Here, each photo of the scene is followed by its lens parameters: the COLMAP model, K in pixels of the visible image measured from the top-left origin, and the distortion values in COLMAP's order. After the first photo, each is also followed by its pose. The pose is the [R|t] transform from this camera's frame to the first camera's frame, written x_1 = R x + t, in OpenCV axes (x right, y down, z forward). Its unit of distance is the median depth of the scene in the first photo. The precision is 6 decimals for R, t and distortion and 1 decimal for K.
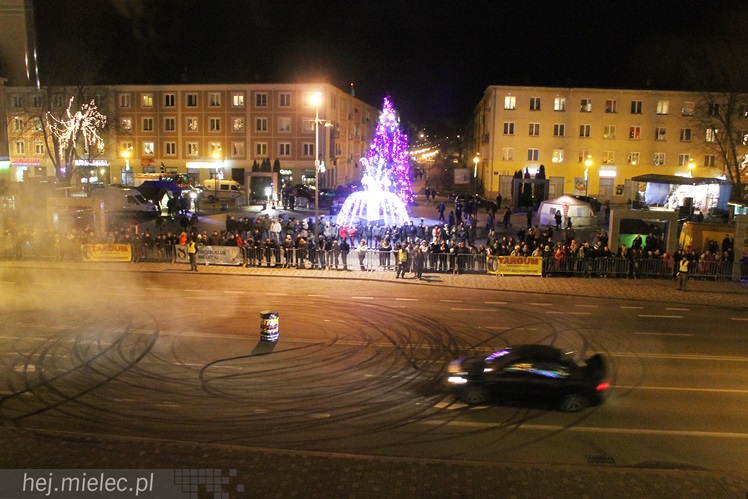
lens RADIAL K [[647.7, 0, 374.3], [0, 647.7, 260.4], [0, 0, 1]] dist [-0.170320, 0.168466]
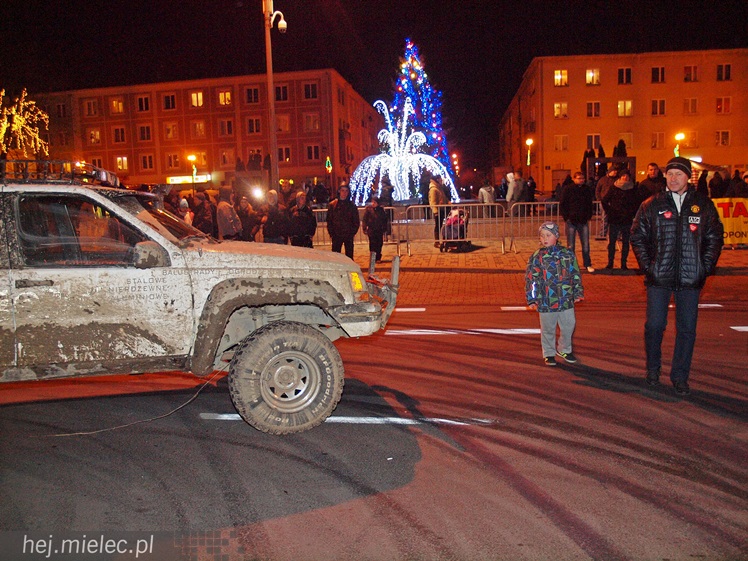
lens RADIAL K [[619.7, 0, 374.0], [0, 619.7, 280.5], [0, 0, 1]] dist [-0.132495, 0.093540]
pose [[0.998157, -0.048882, -0.035949, -0.005168], [0.047846, 0.998430, -0.029134, 0.015496], [0.037316, 0.027361, 0.998929, 0.231620]]
